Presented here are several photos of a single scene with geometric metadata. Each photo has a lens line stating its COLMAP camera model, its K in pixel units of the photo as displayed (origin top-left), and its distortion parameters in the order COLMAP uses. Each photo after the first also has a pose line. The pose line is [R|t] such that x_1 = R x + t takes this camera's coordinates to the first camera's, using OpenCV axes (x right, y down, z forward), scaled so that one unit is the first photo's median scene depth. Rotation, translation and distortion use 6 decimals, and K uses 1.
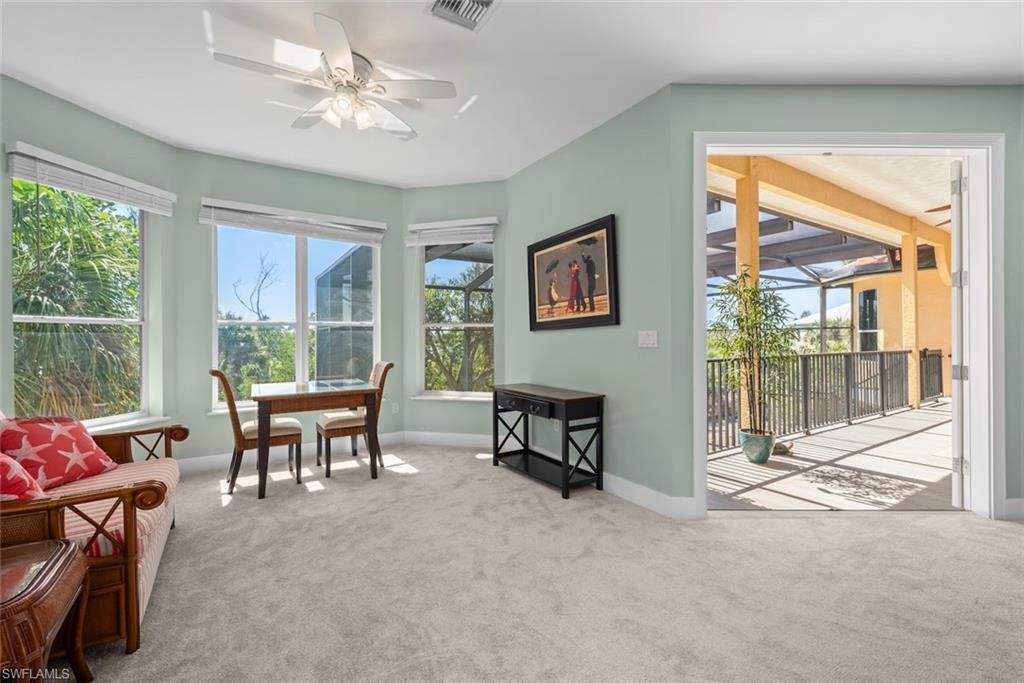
lens RADIAL K [[425.0, 0, 517.8], [0, 425.0, 334.4], [0, 0, 1]] dist [0.001330, 0.000077]
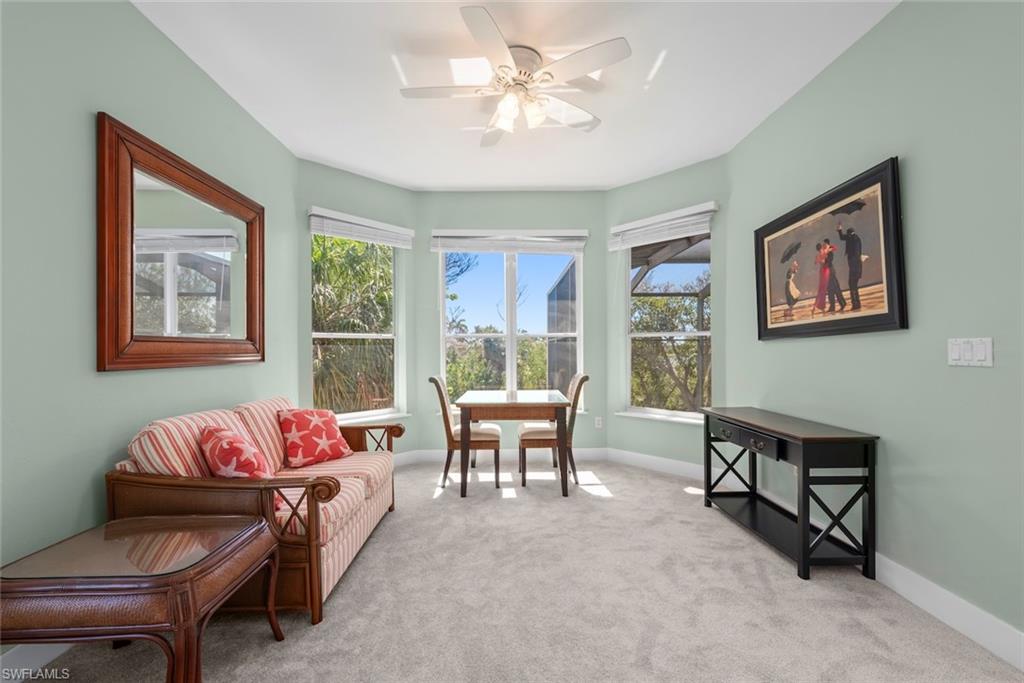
lens RADIAL K [[425.0, 0, 504.4], [0, 425.0, 346.5], [0, 0, 1]] dist [0.001330, 0.000077]
pose [[0.848423, -0.003005, -0.529311, 0.062051], [0.005134, 0.999984, 0.002553, -0.001052], [0.529295, -0.004883, 0.848424, 0.135624]]
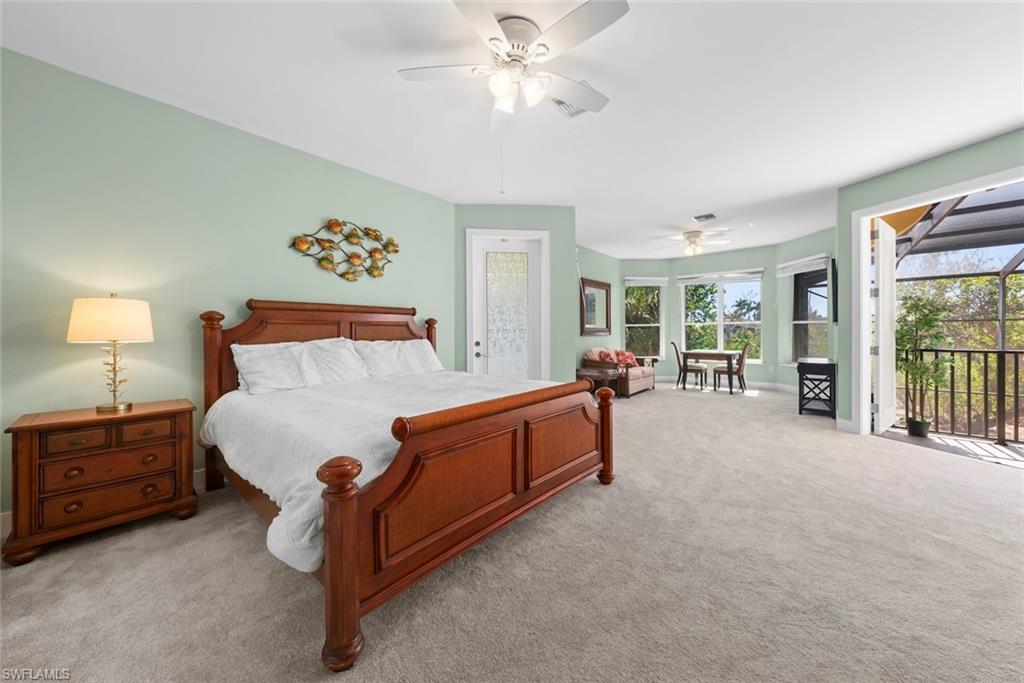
lens RADIAL K [[368.6, 0, 512.4], [0, 368.6, 329.4], [0, 0, 1]] dist [0.001794, -0.000029]
pose [[0.290133, -0.004871, -0.956974, 1.300171], [0.011883, 0.999928, -0.001487, -0.010250], [0.956913, -0.010941, 0.290170, -0.703973]]
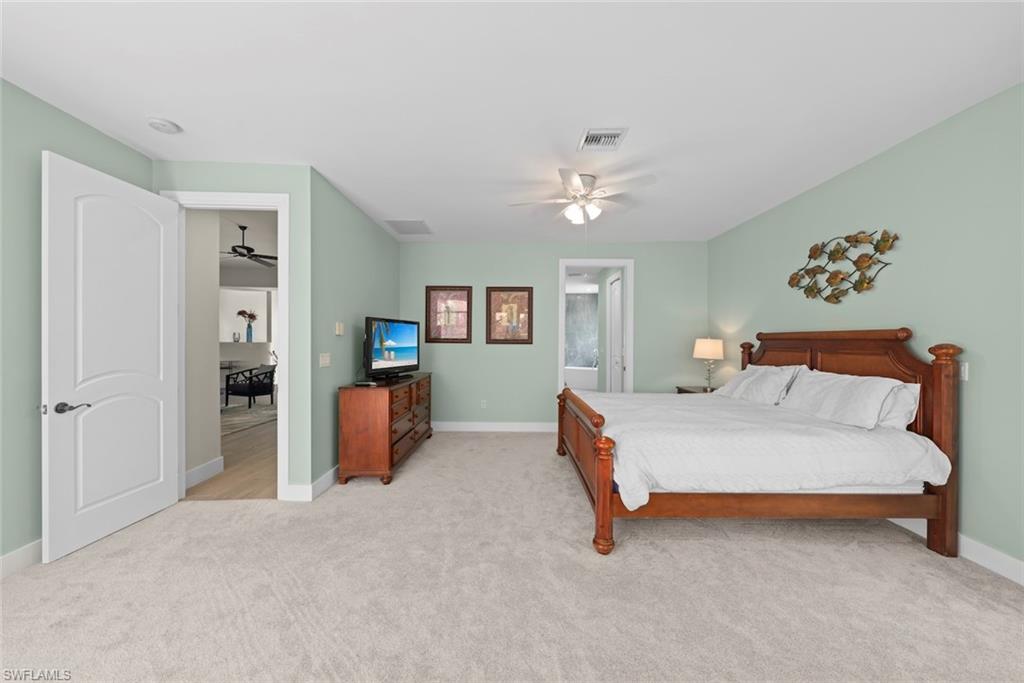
lens RADIAL K [[368.6, 0, 508.2], [0, 368.6, 342.3], [0, 0, 1]] dist [0.001794, -0.000029]
pose [[-0.839118, -0.003638, 0.543937, 0.231258], [-0.006841, 0.999969, -0.003864, -0.051811], [-0.543906, -0.006964, -0.839117, 0.536480]]
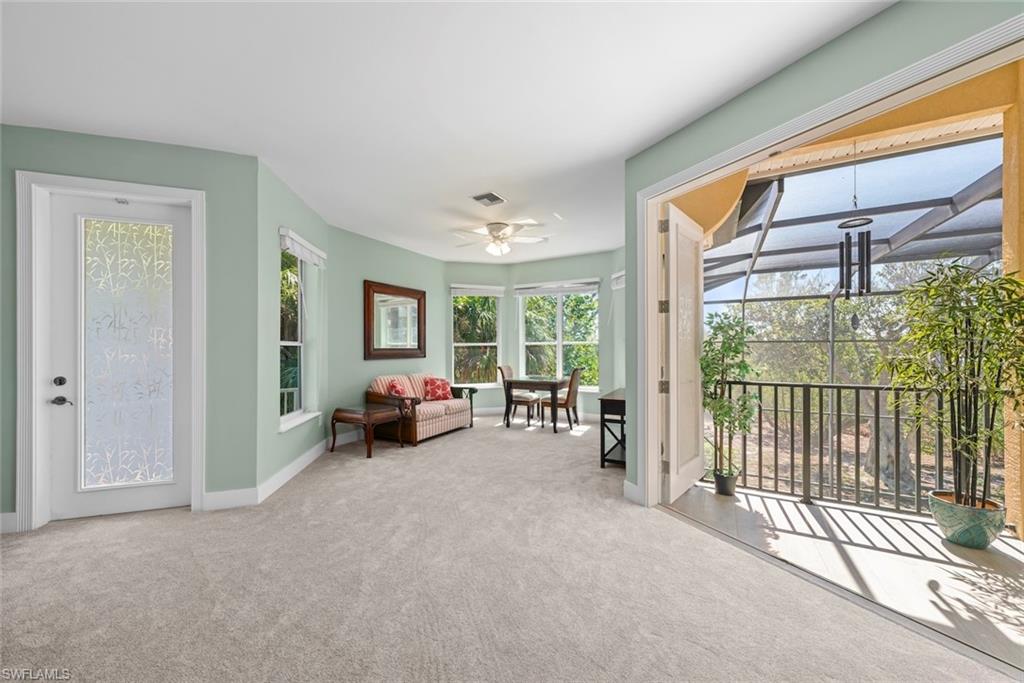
lens RADIAL K [[368.6, 0, 511.5], [0, 368.6, 349.1], [0, 0, 1]] dist [0.001794, -0.000029]
pose [[0.473543, 0.007164, -0.880741, 1.050814], [0.007872, 0.999893, 0.012365, -0.031626], [0.880735, -0.012788, 0.473436, 0.137127]]
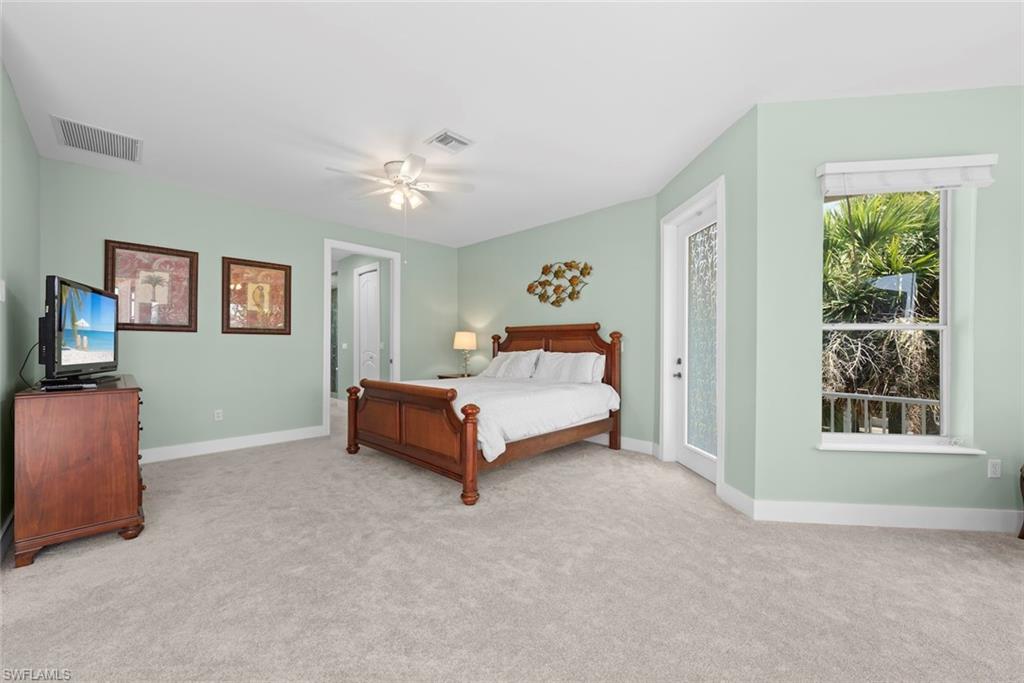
lens RADIAL K [[394.5, 0, 517.9], [0, 394.5, 346.7], [0, 0, 1]] dist [0.008687, -0.000046]
pose [[-0.970601, 0.000646, -0.240692, 0.590030], [0.002178, 0.999979, -0.006097, 0.006481], [0.240683, -0.006442, -0.970582, 0.729670]]
